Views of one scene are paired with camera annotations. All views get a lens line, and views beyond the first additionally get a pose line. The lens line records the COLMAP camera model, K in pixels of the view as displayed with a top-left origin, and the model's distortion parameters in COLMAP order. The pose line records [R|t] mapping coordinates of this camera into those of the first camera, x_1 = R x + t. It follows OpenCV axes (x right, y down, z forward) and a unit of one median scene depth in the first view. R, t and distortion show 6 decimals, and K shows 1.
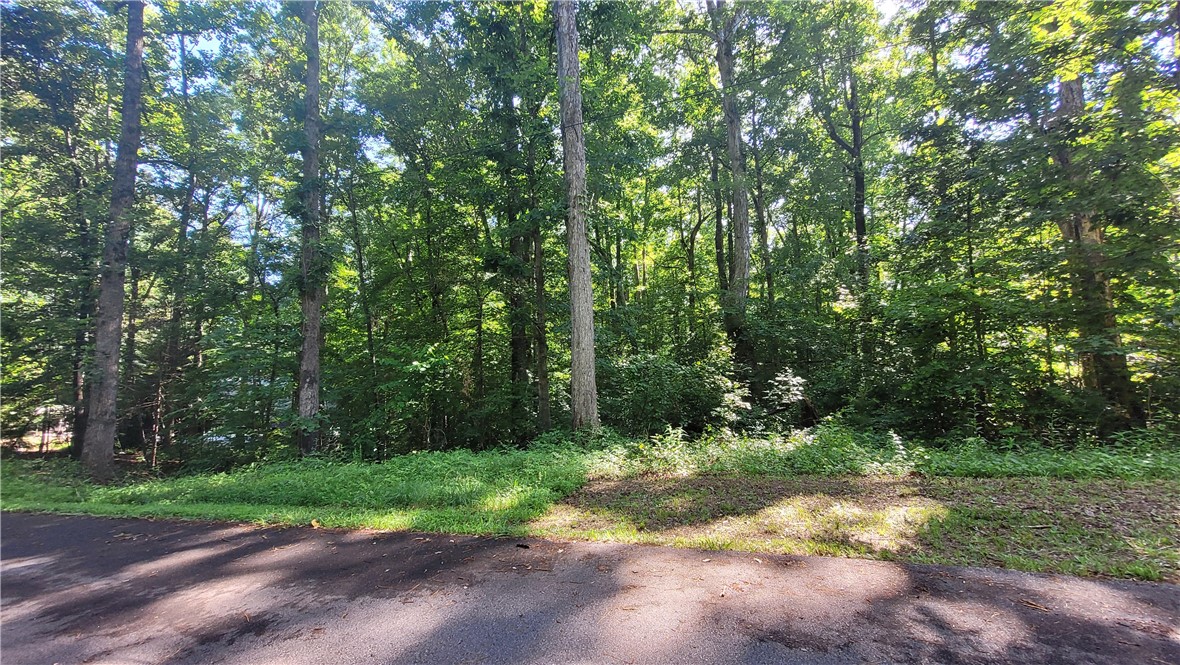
lens RADIAL K [[446.4, 0, 592.9], [0, 446.4, 332.6], [0, 0, 1]] dist [-0.000996, -0.000085]
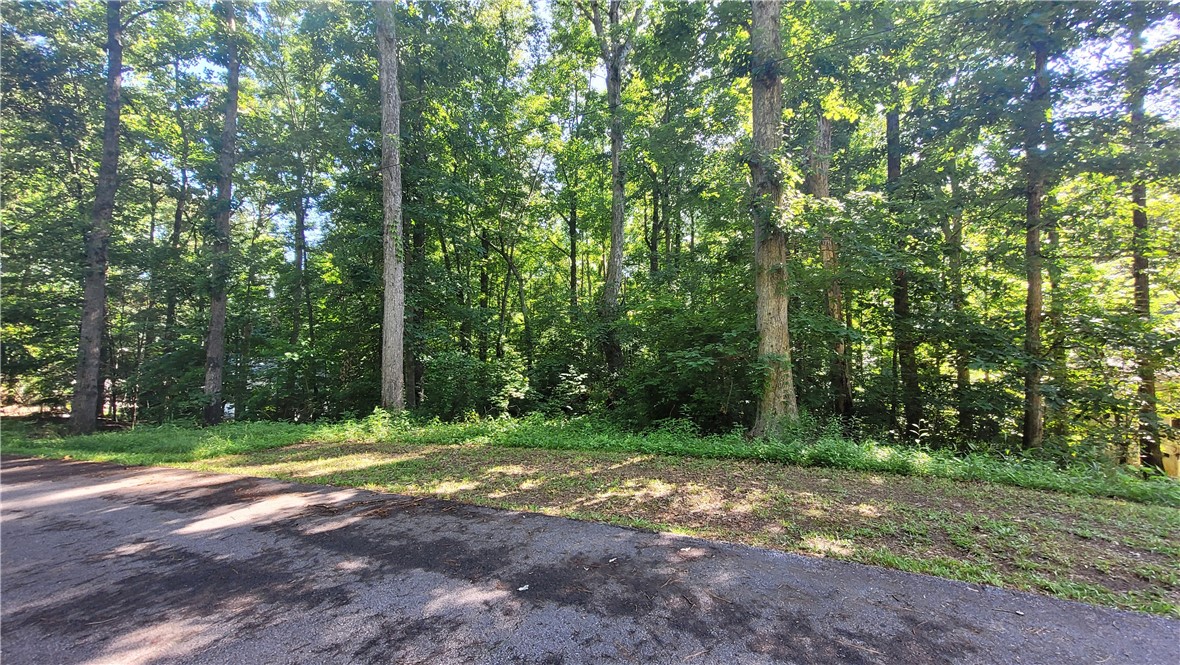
lens RADIAL K [[446.4, 0, 586.6], [0, 446.4, 332.7], [0, 0, 1]] dist [-0.000996, -0.000085]
pose [[0.997254, 0.022012, -0.070704, 0.371388], [-0.020367, 0.999507, 0.023906, -0.026476], [0.071195, -0.022401, 0.997211, -0.131706]]
